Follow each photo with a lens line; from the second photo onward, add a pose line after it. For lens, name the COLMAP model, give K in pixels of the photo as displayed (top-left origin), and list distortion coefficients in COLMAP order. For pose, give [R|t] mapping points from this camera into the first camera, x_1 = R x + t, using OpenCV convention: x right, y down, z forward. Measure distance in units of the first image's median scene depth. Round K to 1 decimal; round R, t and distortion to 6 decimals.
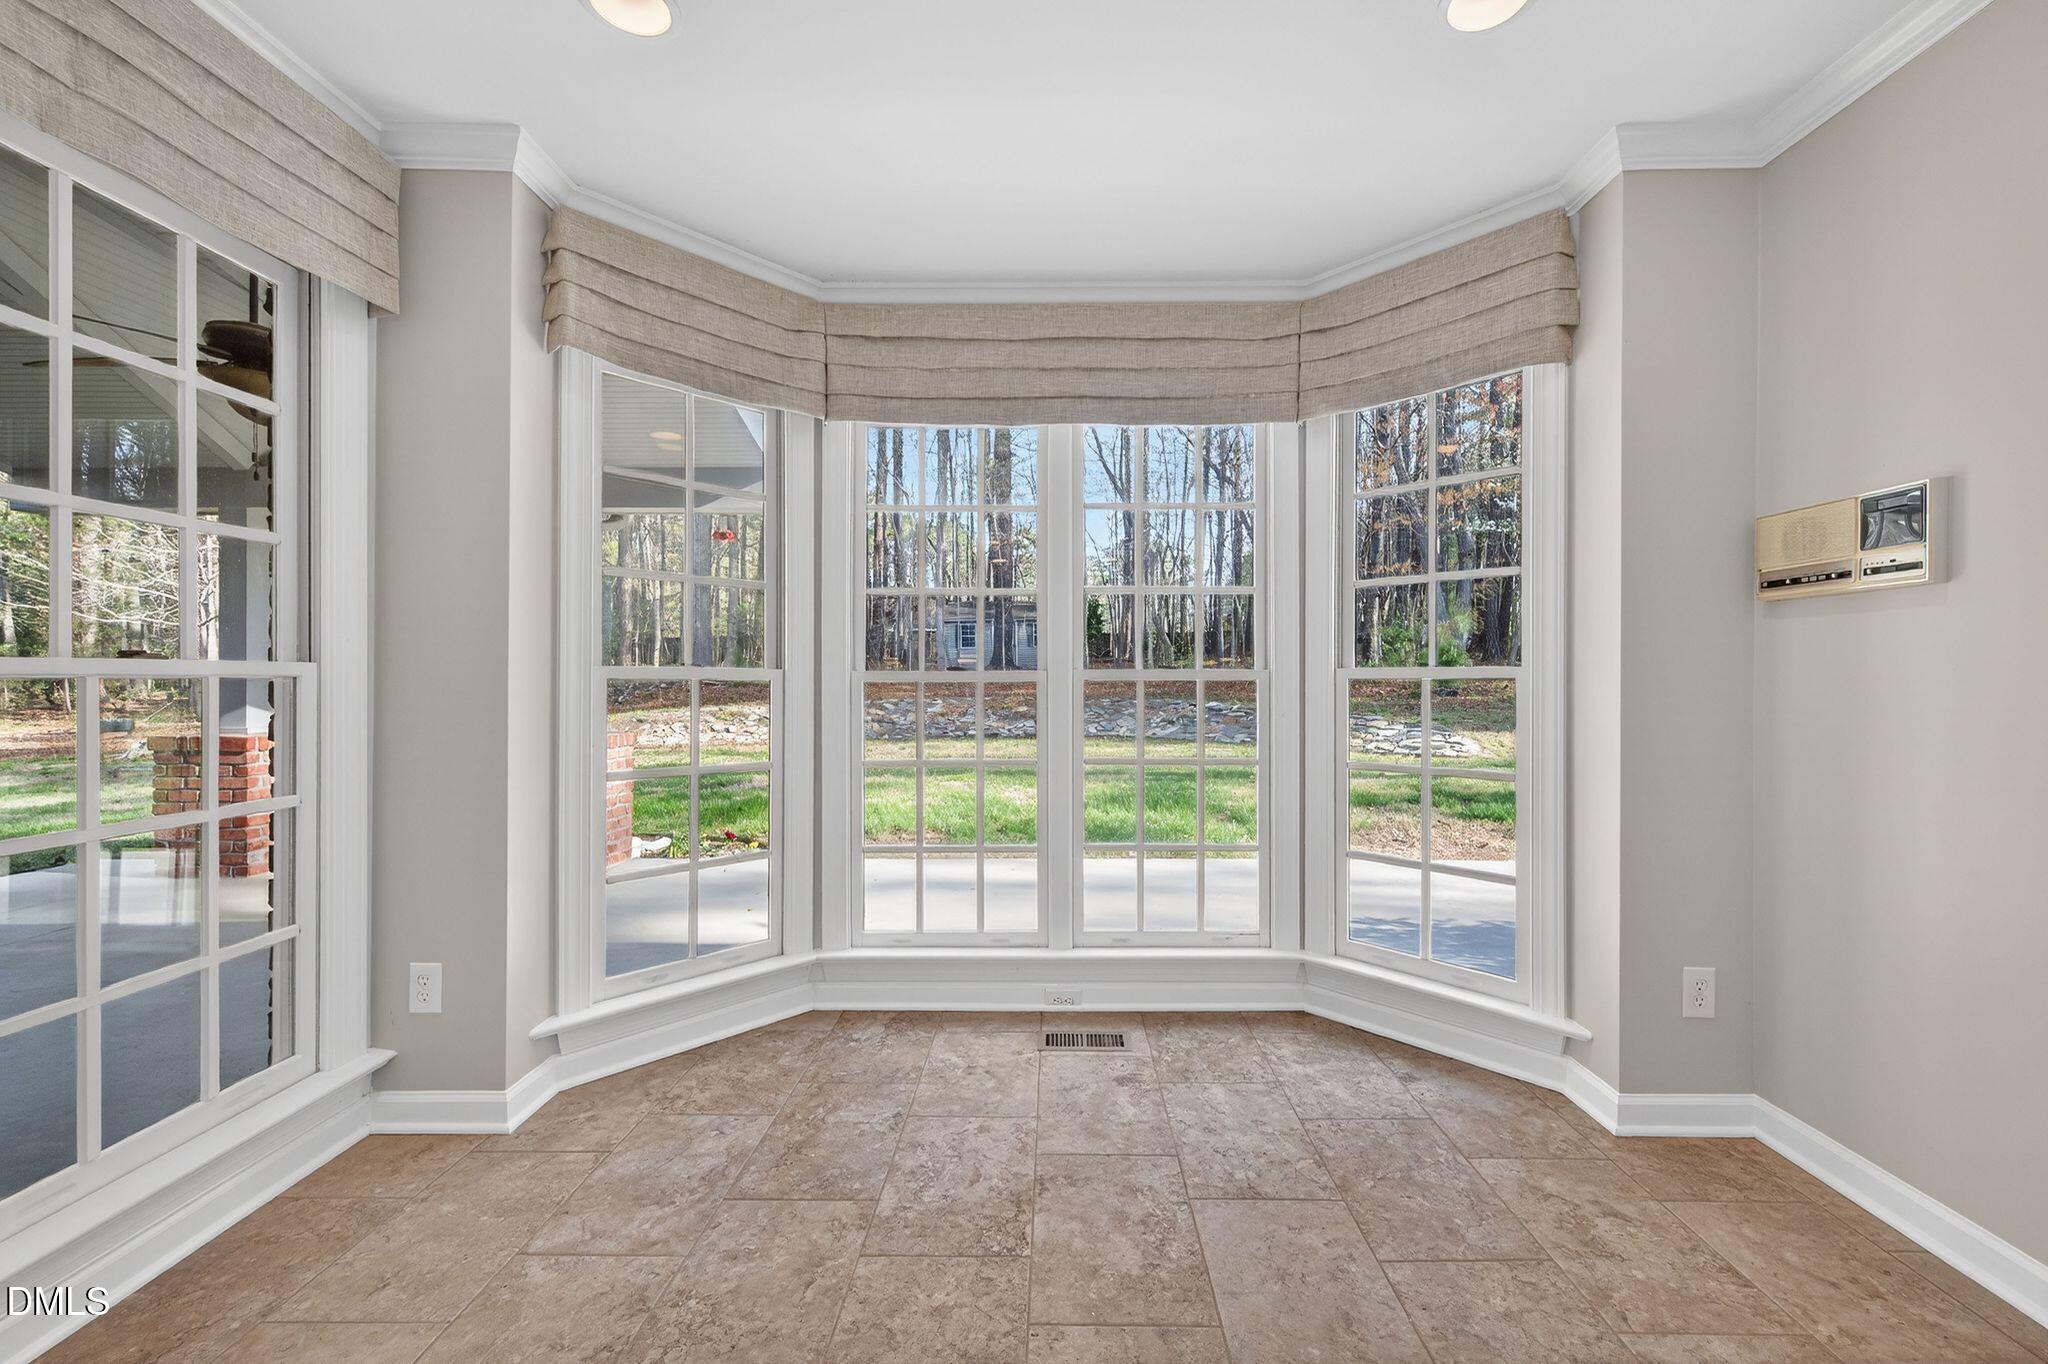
lens RADIAL K [[803.3, 0, 1037.9], [0, 803.3, 675.3], [0, 0, 1]] dist [0.001030, -0.000620]
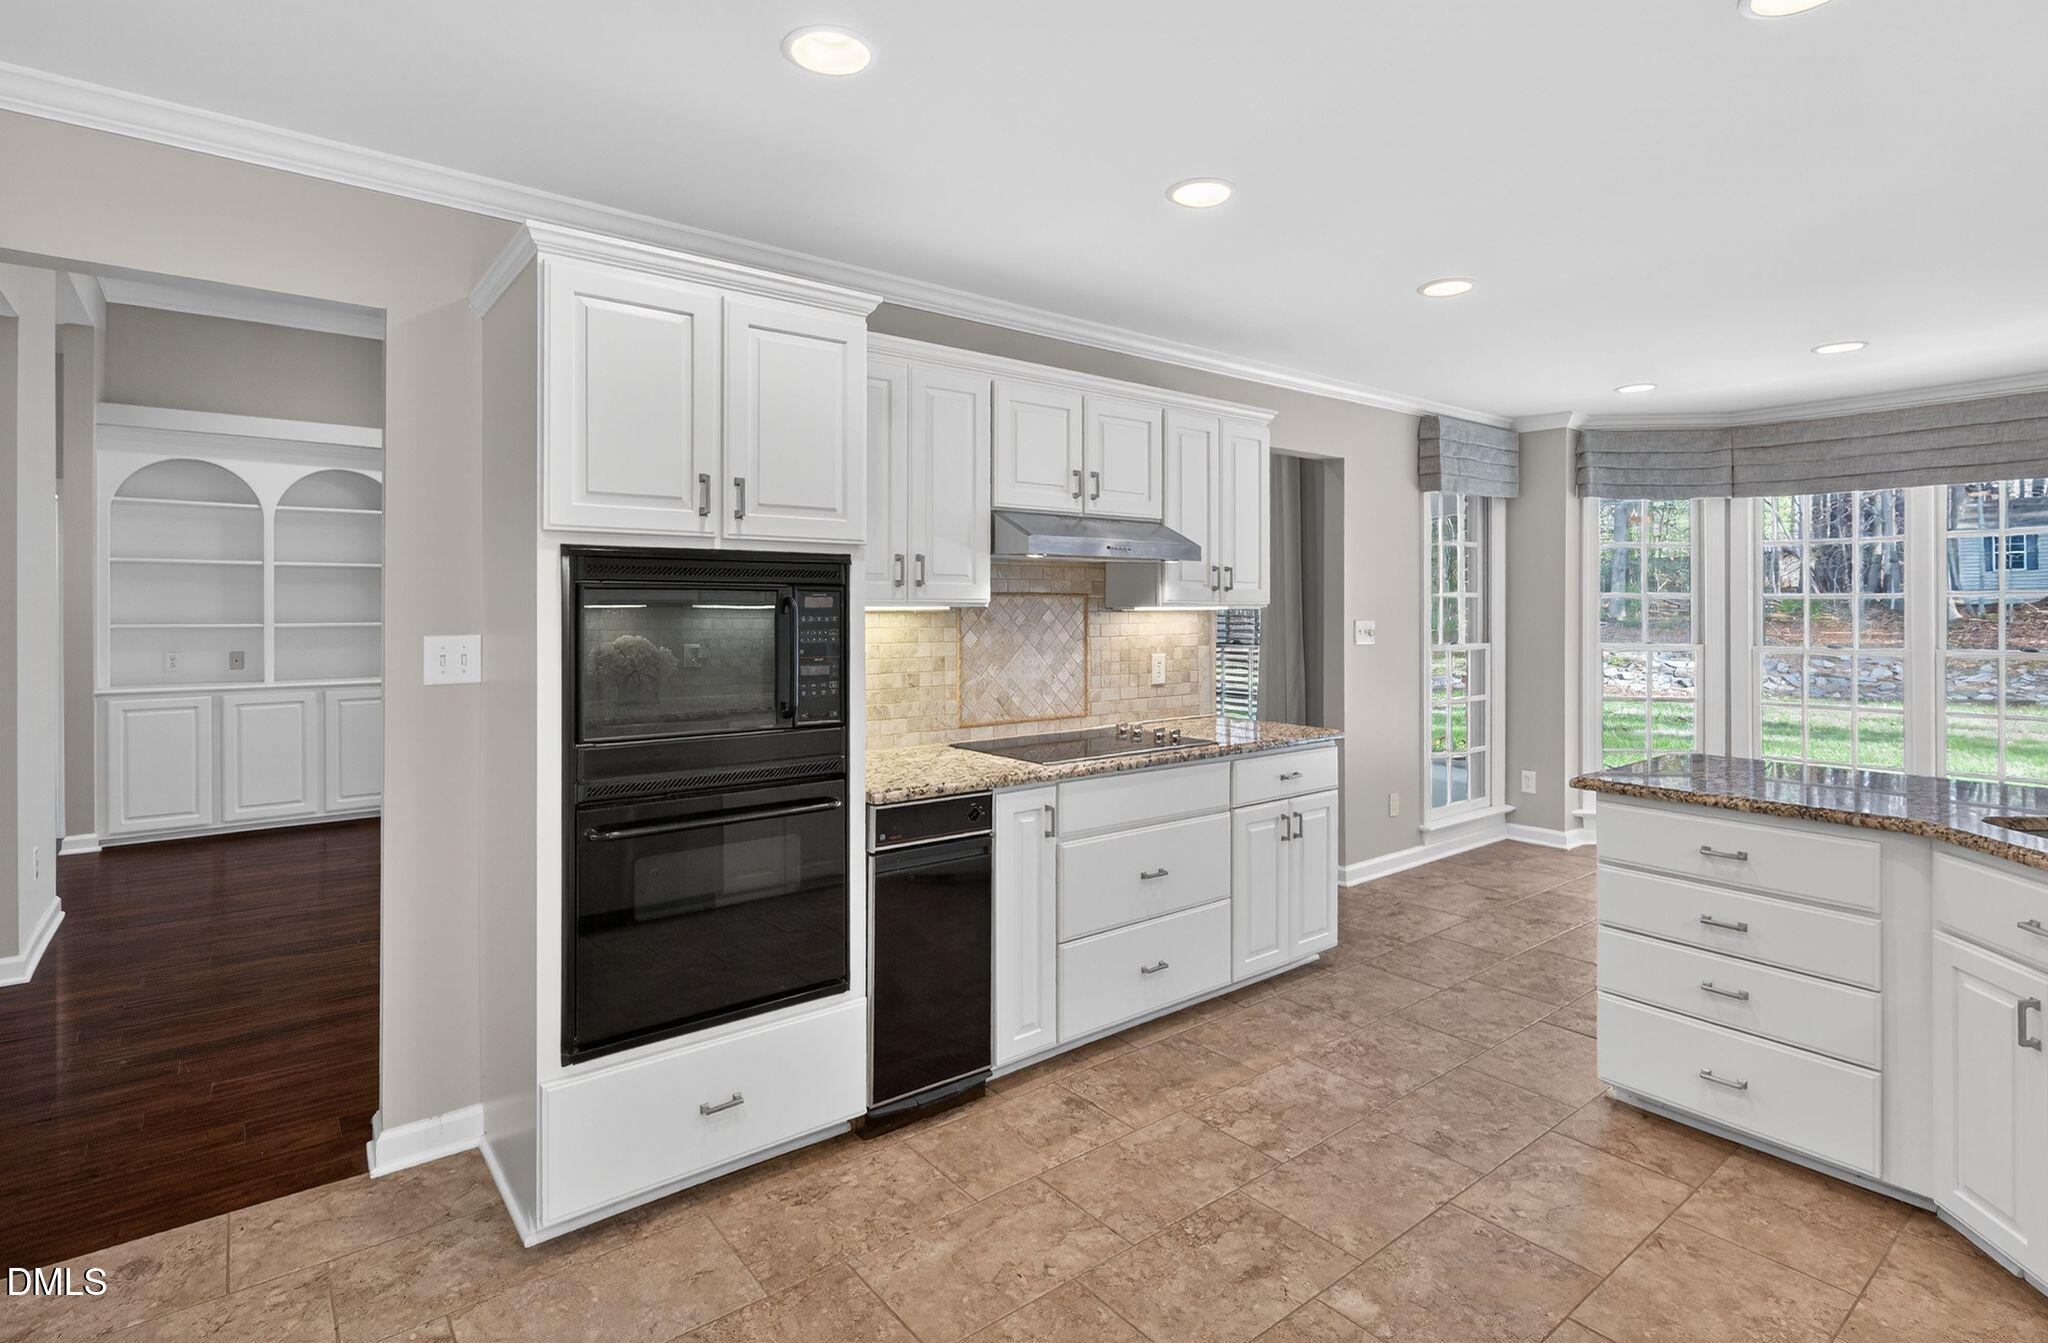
lens RADIAL K [[1020.3, 0, 1026.6], [0, 1020.3, 606.3], [0, 0, 1]] dist [0.004752, 0.001146]
pose [[0.627986, 0.000413, -0.778224, 0.537262], [0.003270, 0.999990, 0.003169, -0.116203], [0.778218, -0.004535, 0.627978, -1.696718]]
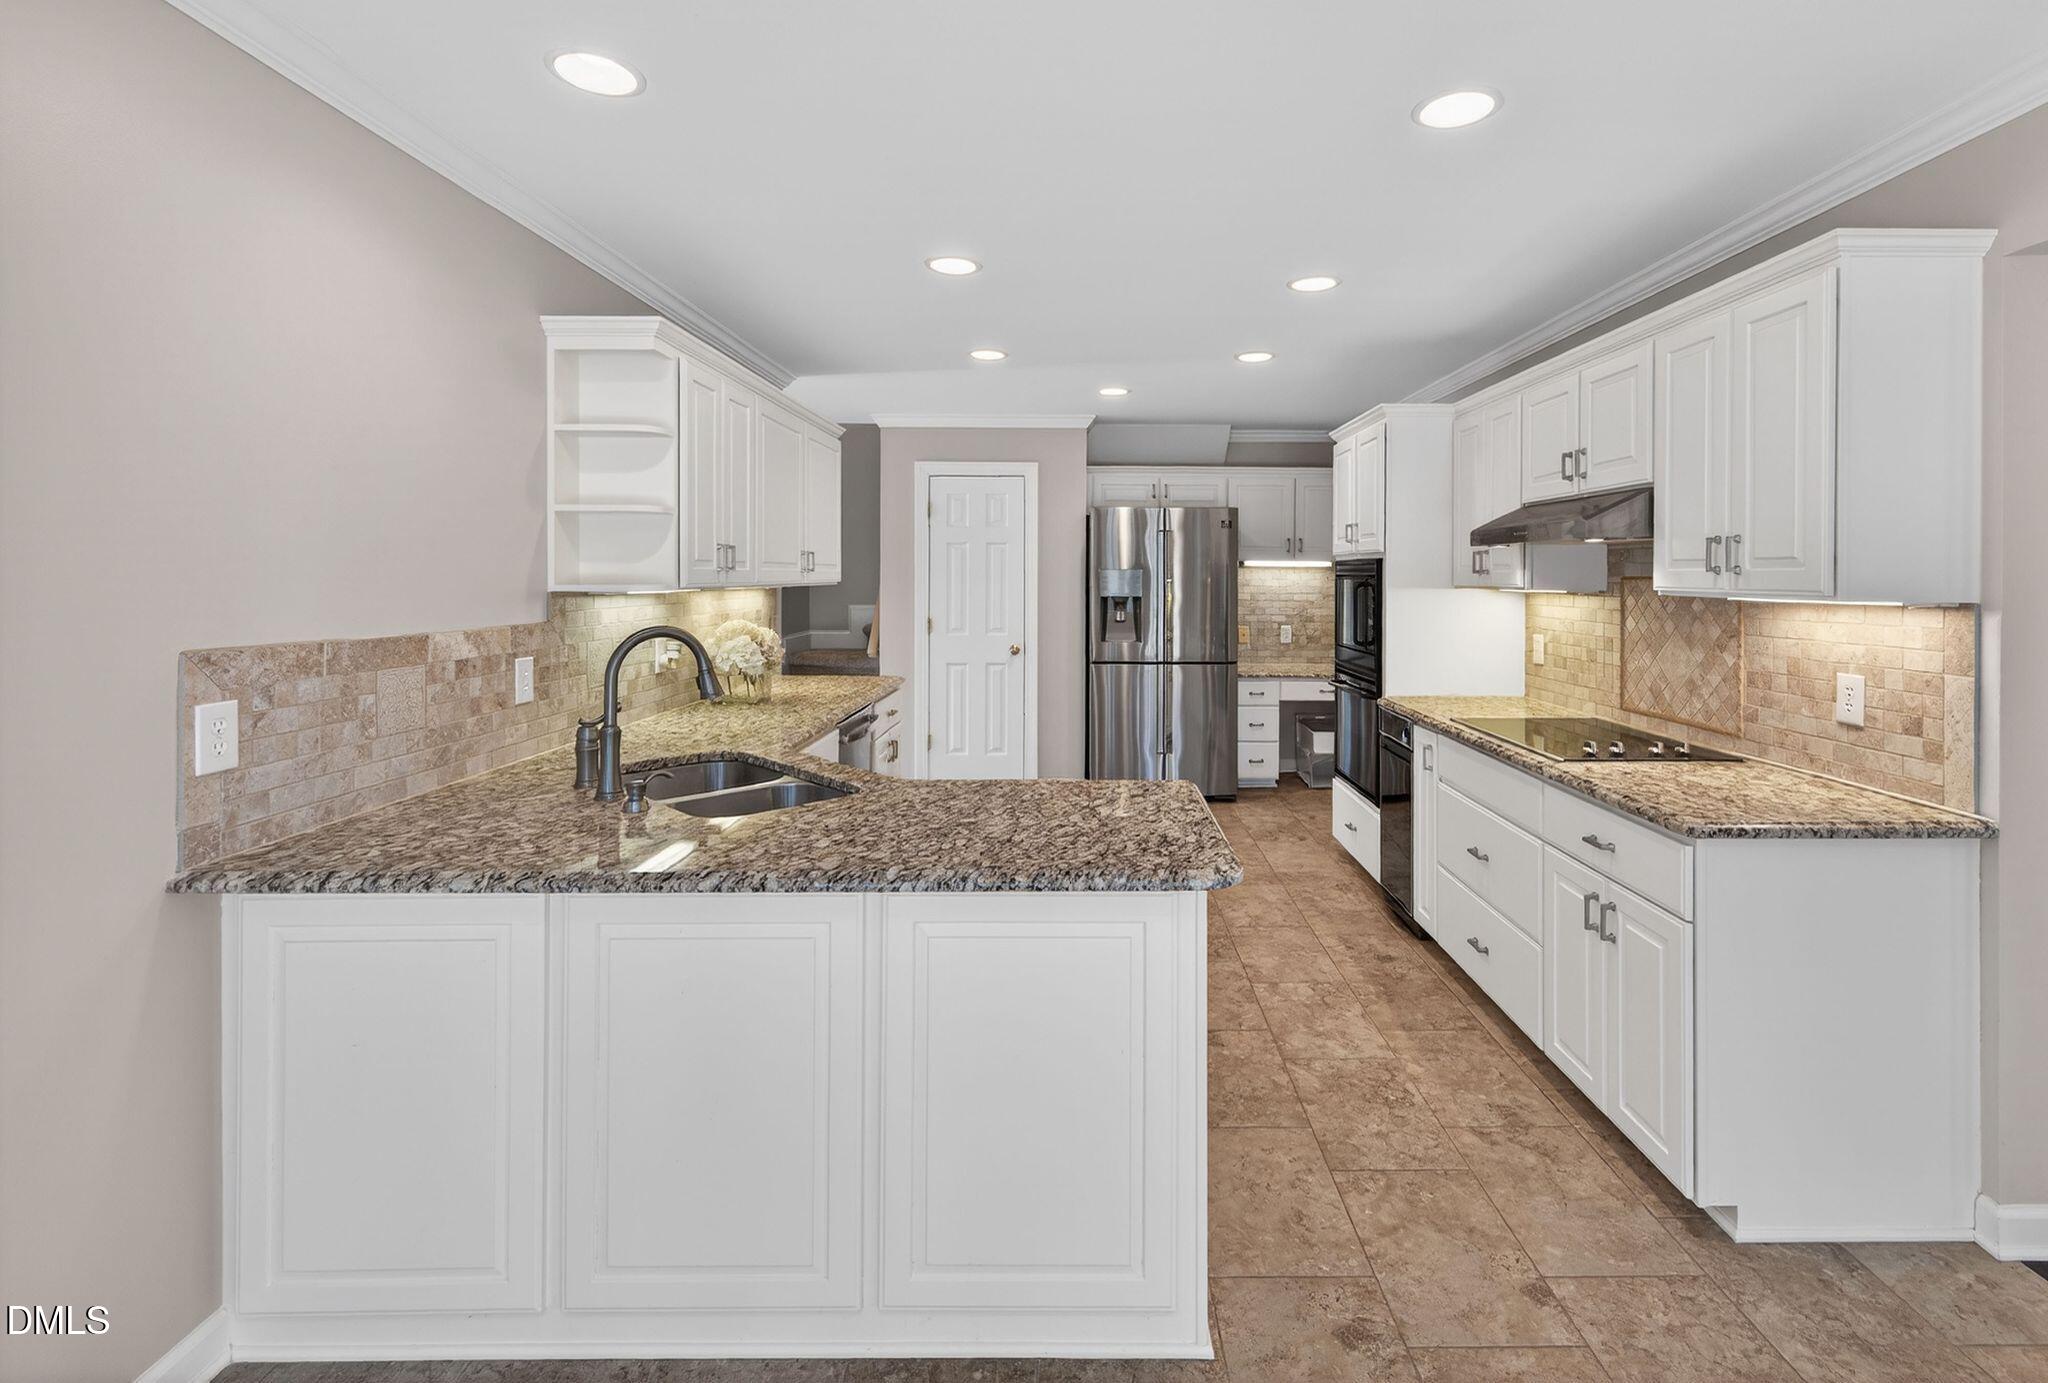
lens RADIAL K [[887.6, 0, 1057.7], [0, 887.6, 581.4], [0, 0, 1]] dist [-0.001059, -0.000121]
pose [[-0.999834, -0.001286, 0.018175, 0.117513], [-0.001293, 0.999999, -0.000363, -0.124090], [-0.018175, -0.000387, -0.999835, 0.609126]]
